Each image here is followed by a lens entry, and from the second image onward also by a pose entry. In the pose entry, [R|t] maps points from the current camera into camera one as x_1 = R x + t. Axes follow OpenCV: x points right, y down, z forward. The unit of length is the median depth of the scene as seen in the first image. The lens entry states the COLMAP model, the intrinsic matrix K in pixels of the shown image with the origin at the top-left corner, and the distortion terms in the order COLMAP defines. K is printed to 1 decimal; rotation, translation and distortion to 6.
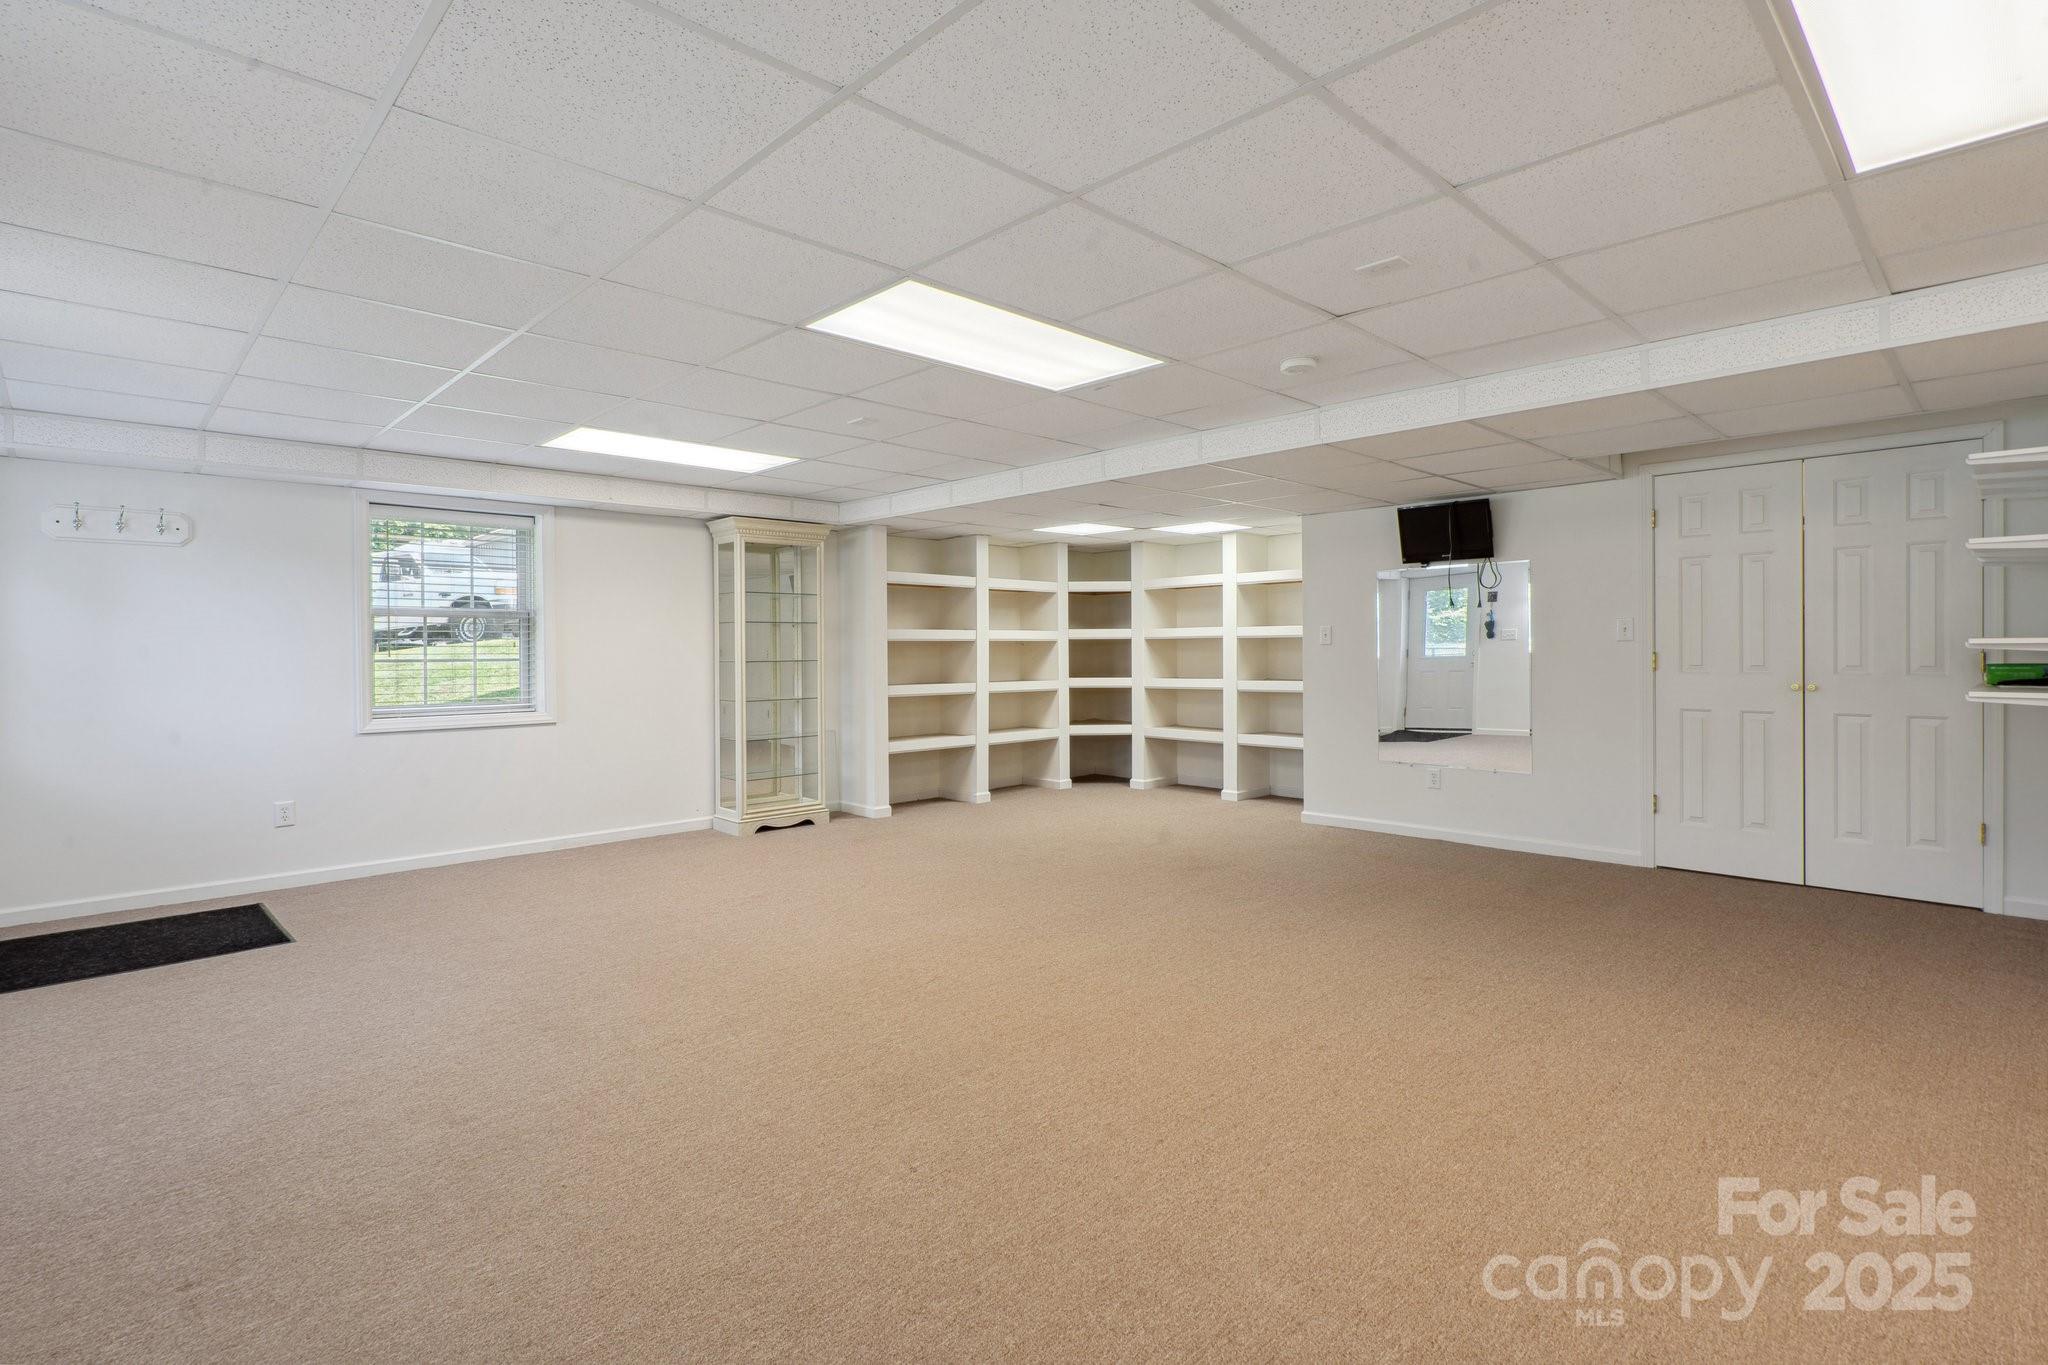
lens RADIAL K [[983.0, 0, 1027.2], [0, 983.0, 646.0], [0, 0, 1]] dist [-0.000115, 0.000111]
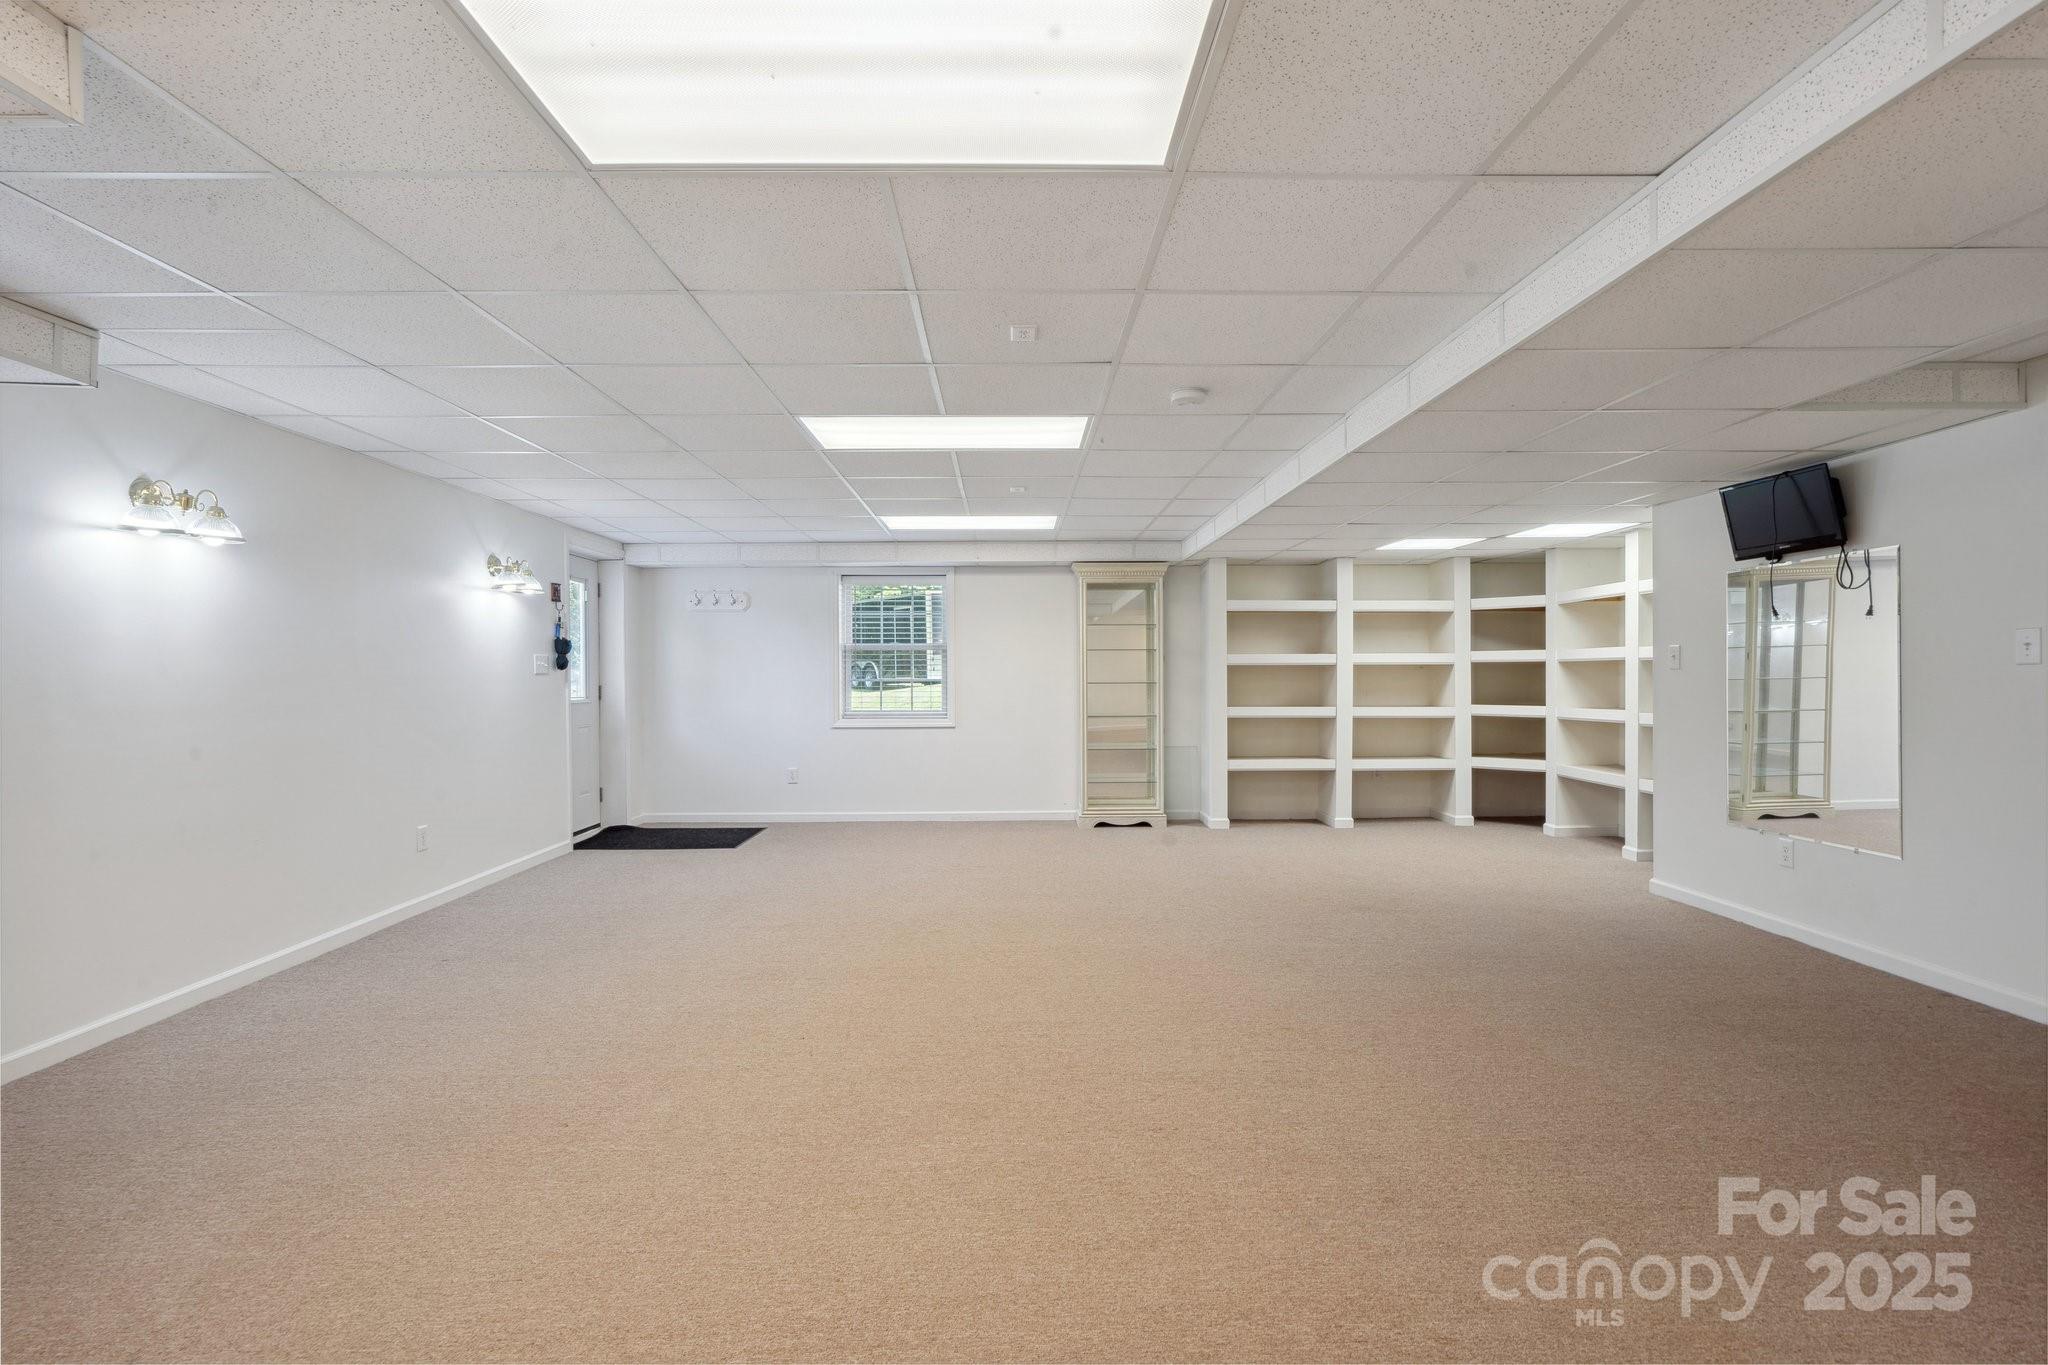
lens RADIAL K [[967.6, 0, 1024.0], [0, 967.6, 682.5], [0, 0, 1]] dist [-0.000029, 0.000143]
pose [[0.730929, 0.009223, -0.682392, 0.416508], [0.001649, 0.999882, 0.015280, -0.002975], [0.682452, -0.012293, 0.730827, 0.077418]]
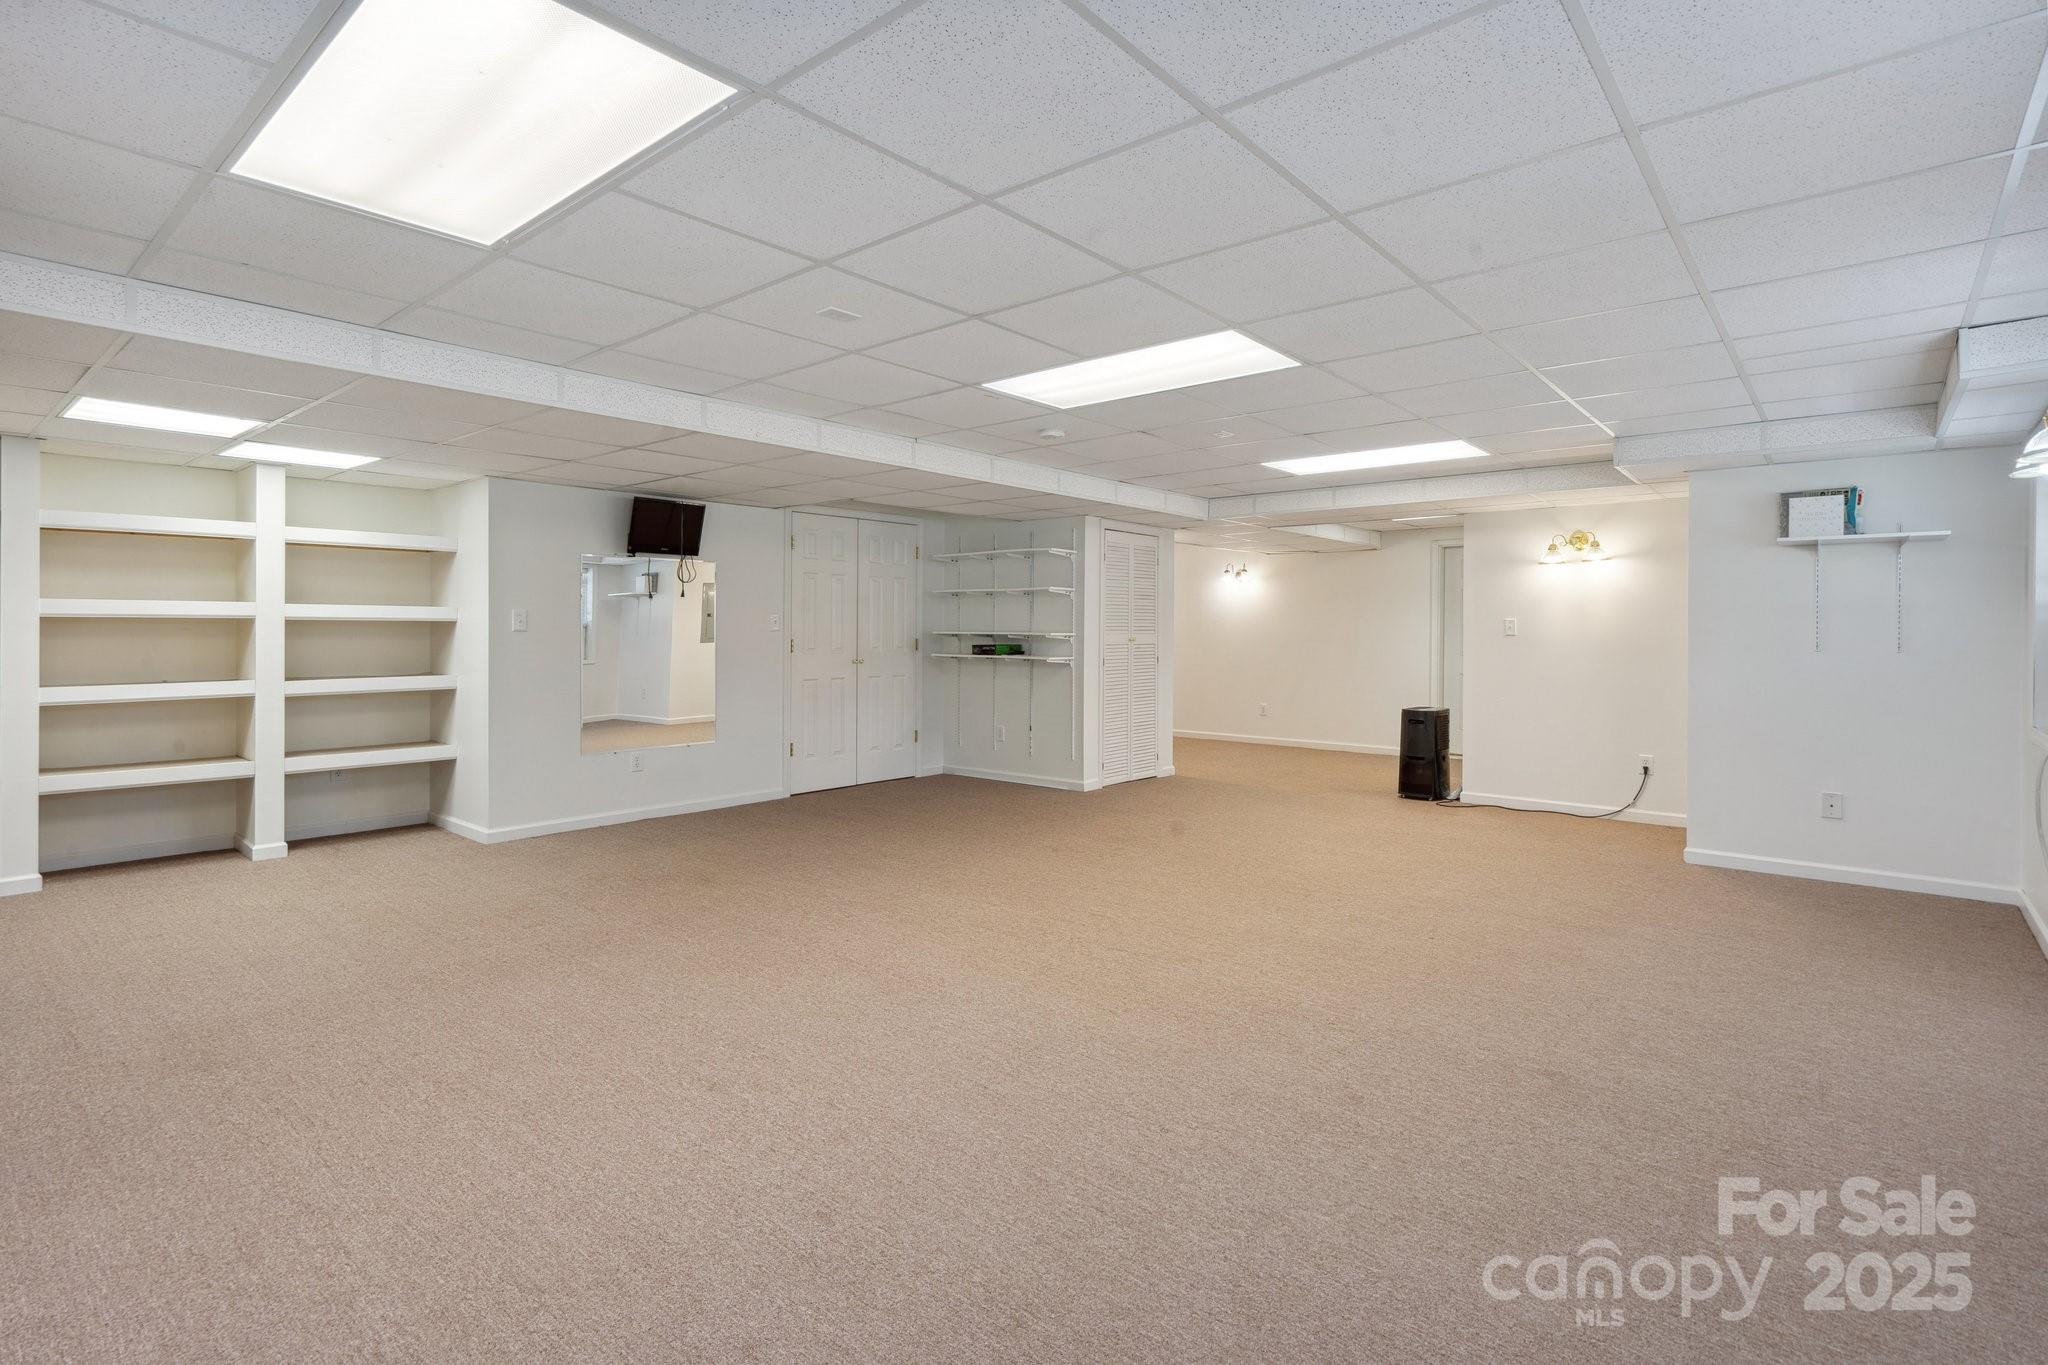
lens RADIAL K [[983.0, 0, 1027.2], [0, 983.0, 646.0], [0, 0, 1]] dist [-0.000115, 0.000111]
pose [[-0.096662, -0.005021, 0.995305, -0.562151], [-0.007751, 0.999961, 0.004292, 0.003915], [-0.995287, -0.007299, -0.096697, 0.592794]]
